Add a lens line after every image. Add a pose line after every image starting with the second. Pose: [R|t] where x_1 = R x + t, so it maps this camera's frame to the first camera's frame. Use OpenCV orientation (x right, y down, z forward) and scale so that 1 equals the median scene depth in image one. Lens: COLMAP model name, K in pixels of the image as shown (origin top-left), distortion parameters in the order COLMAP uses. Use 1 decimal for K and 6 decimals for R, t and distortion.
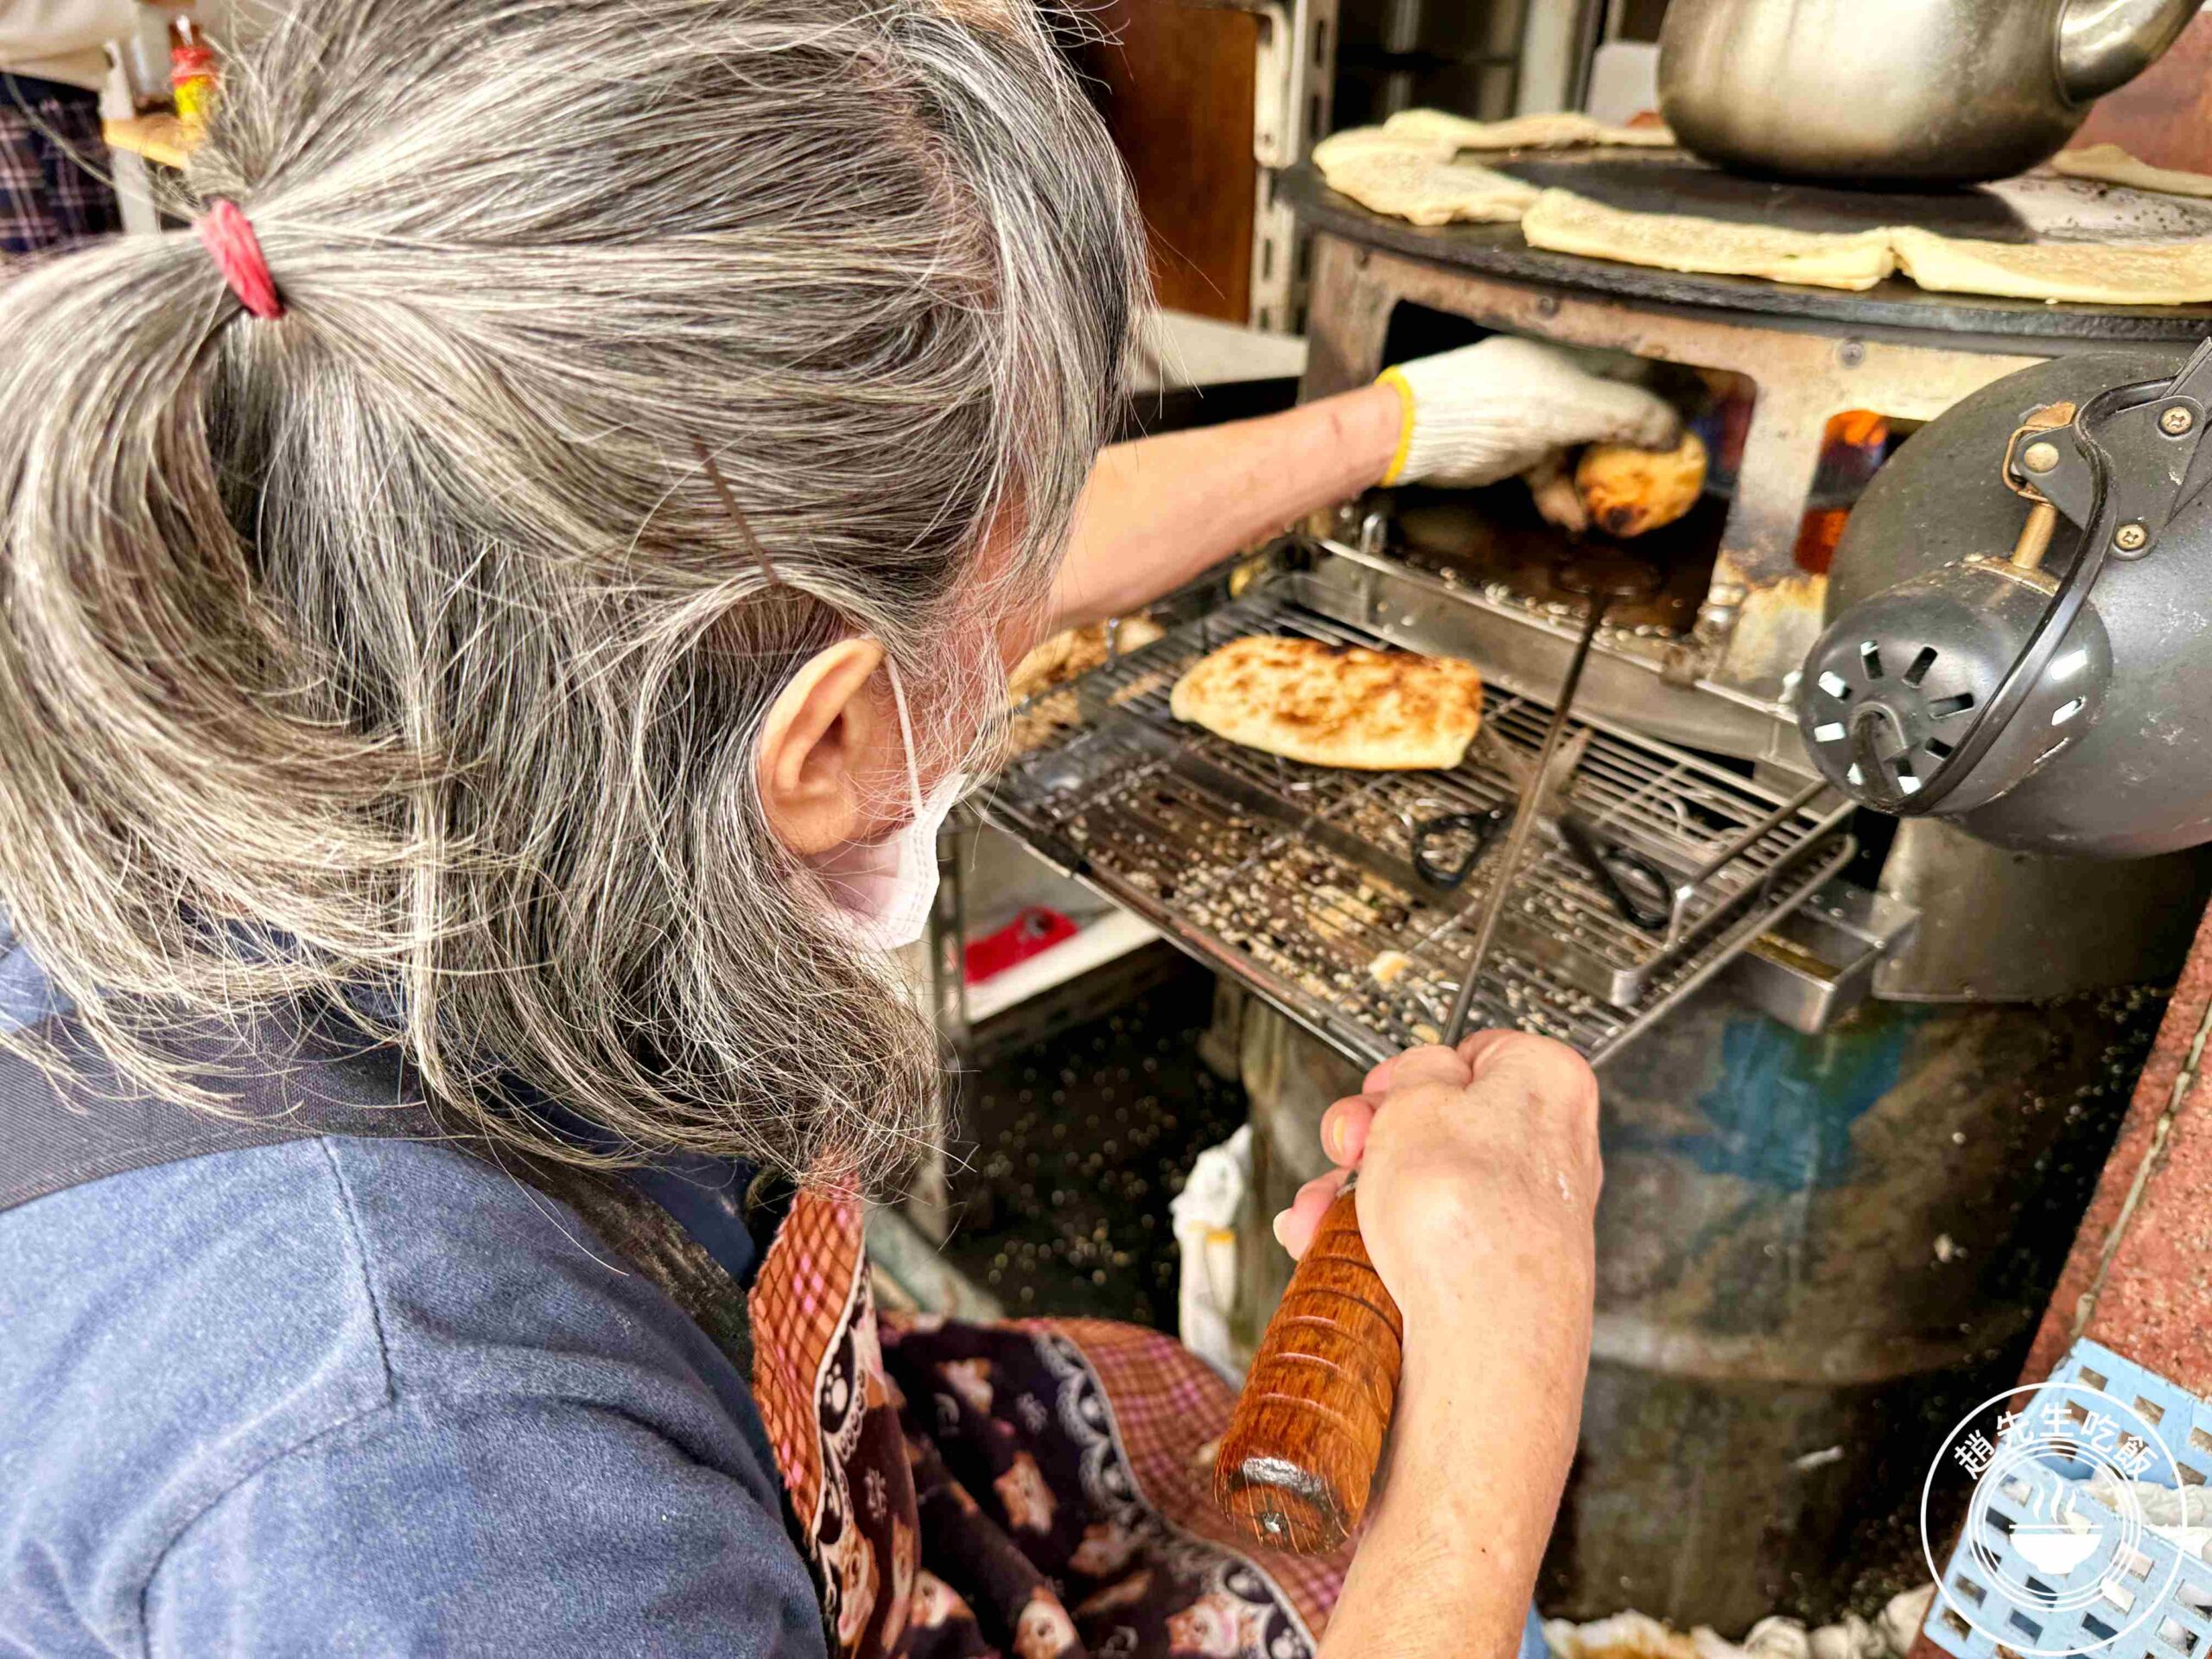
lens RADIAL K [[1530.1, 0, 1098.7], [0, 1530.1, 863.2], [0, 0, 1]] dist [0.049090, -0.043082]
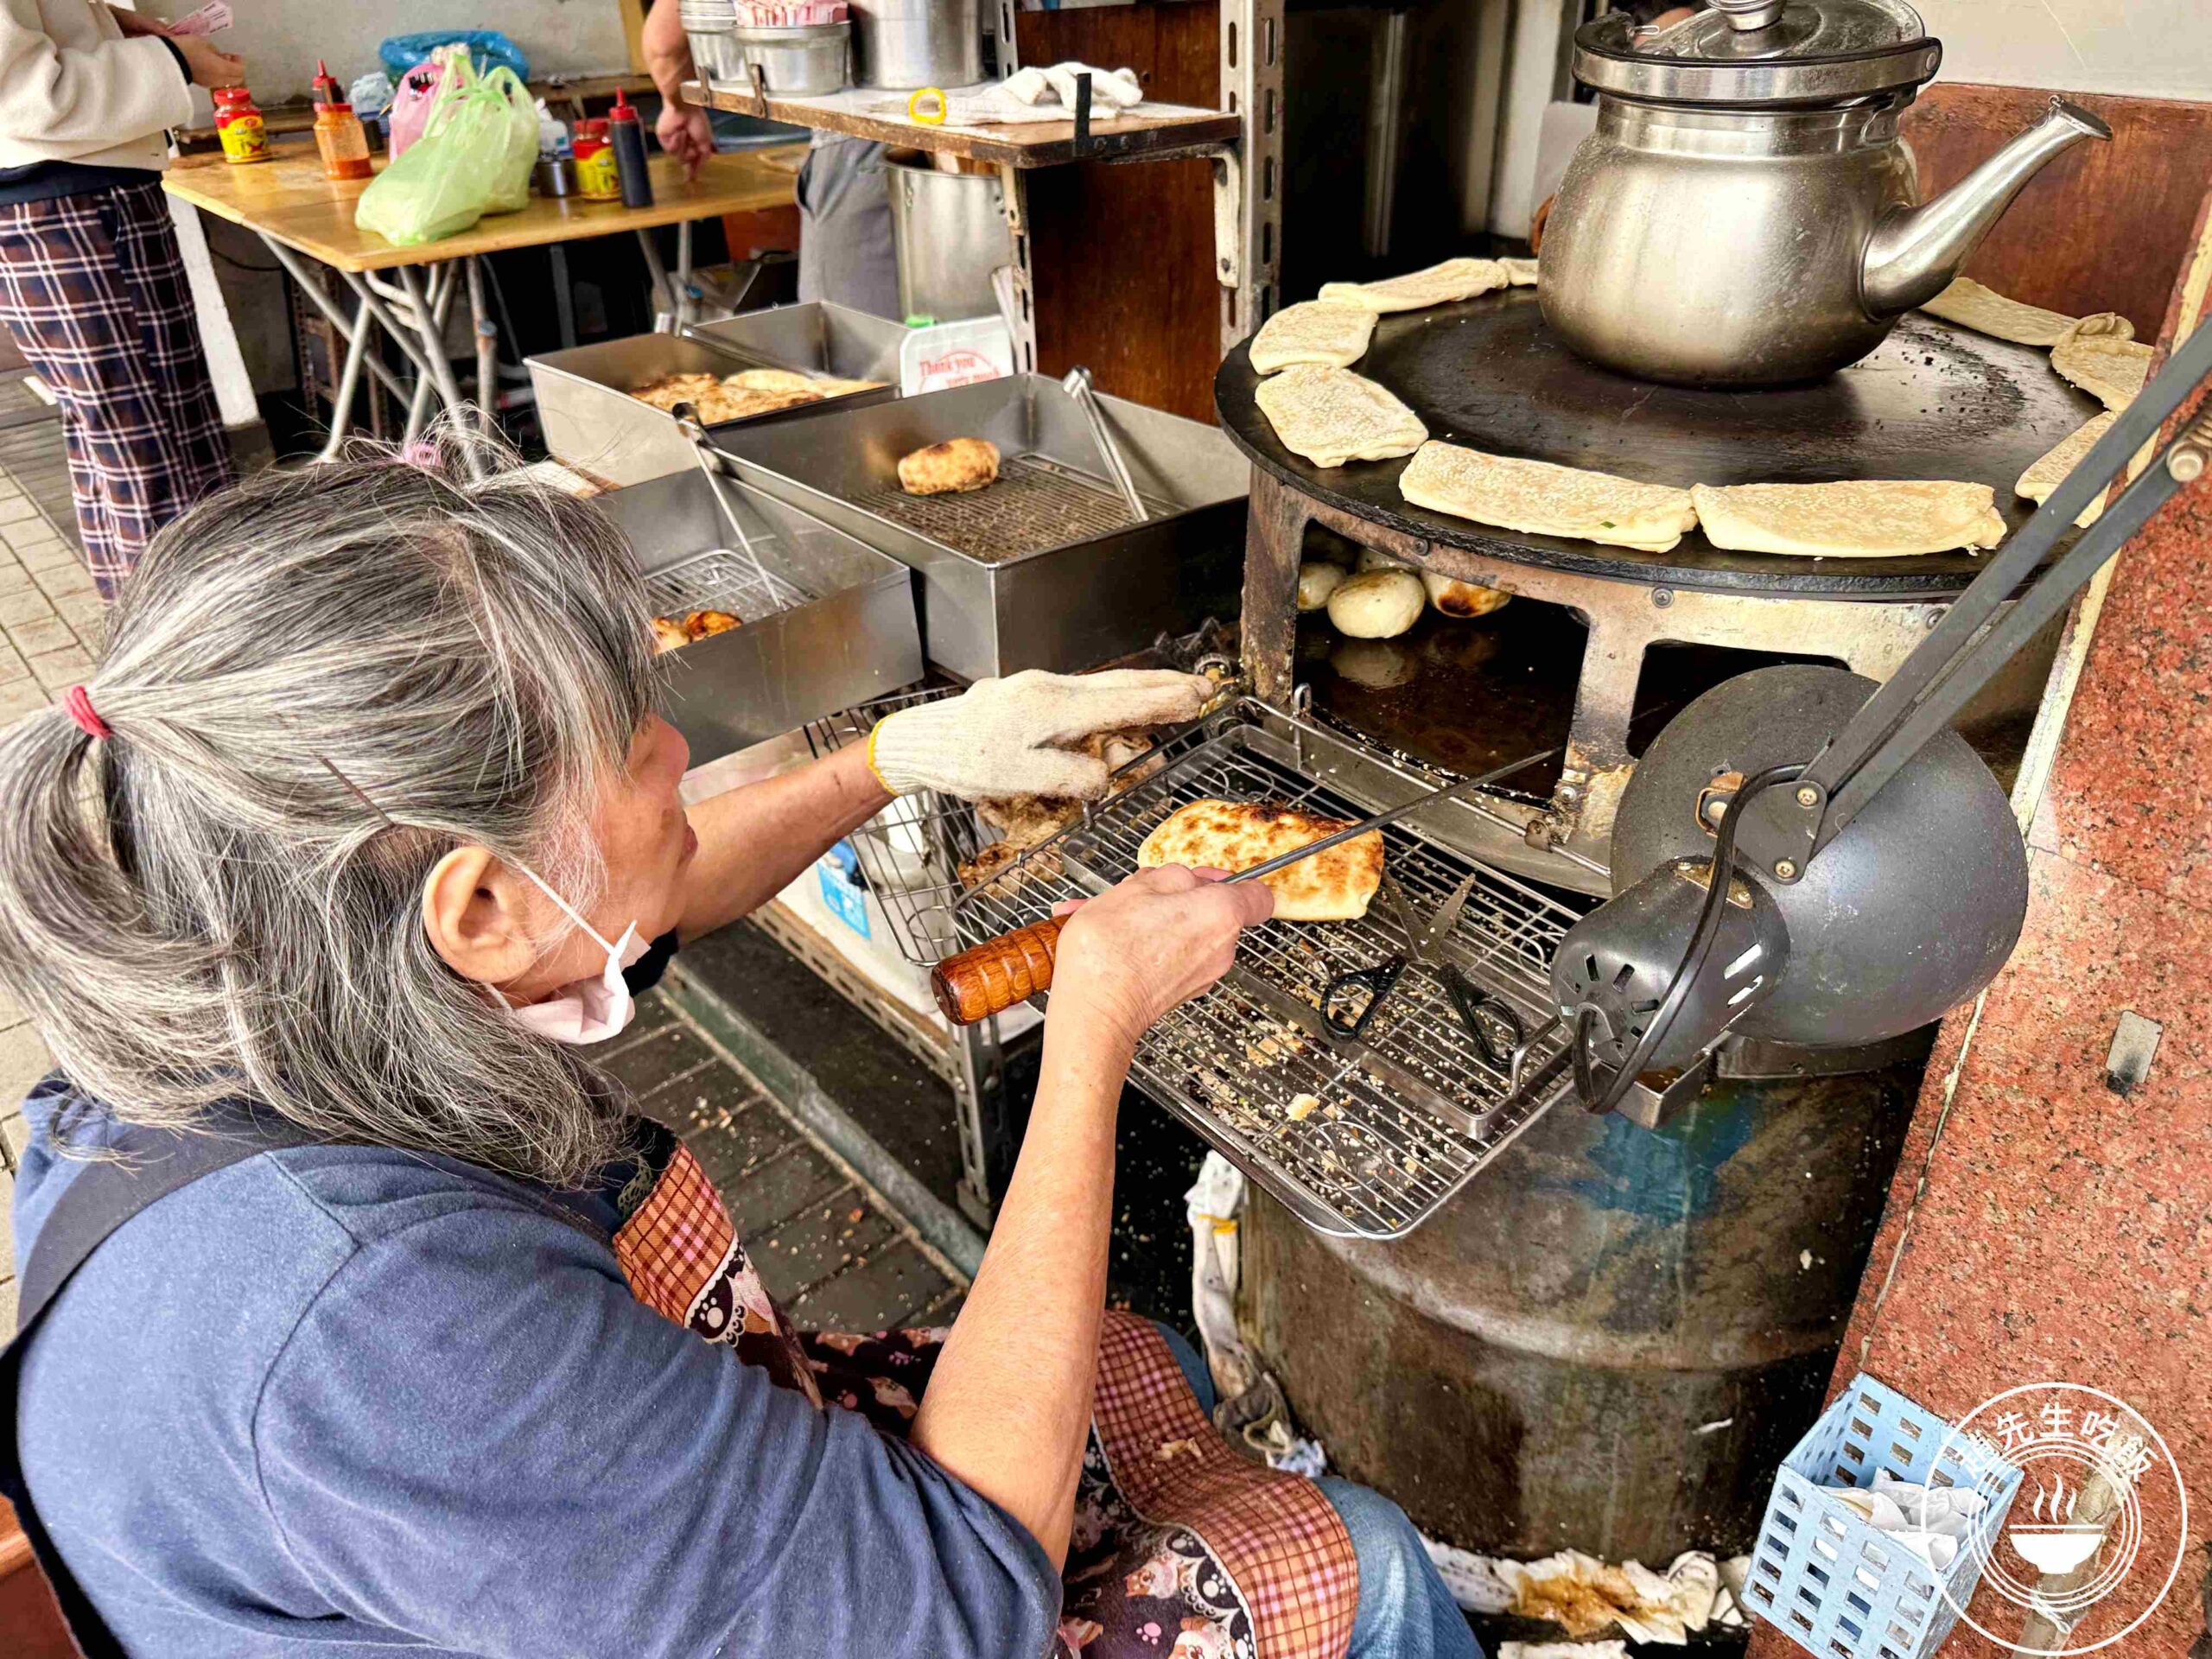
lens RADIAL K [[1533.2, 0, 1108.2], [0, 1533.2, 818.0], [0, 0, 1]] dist [0.118828, -0.133331]
pose [[0.998629, -0.042739, -0.030235, 0.066509], [0.044427, 0.997352, 0.057574, -0.223795], [0.027694, -0.058838, 0.997883, -0.250216]]
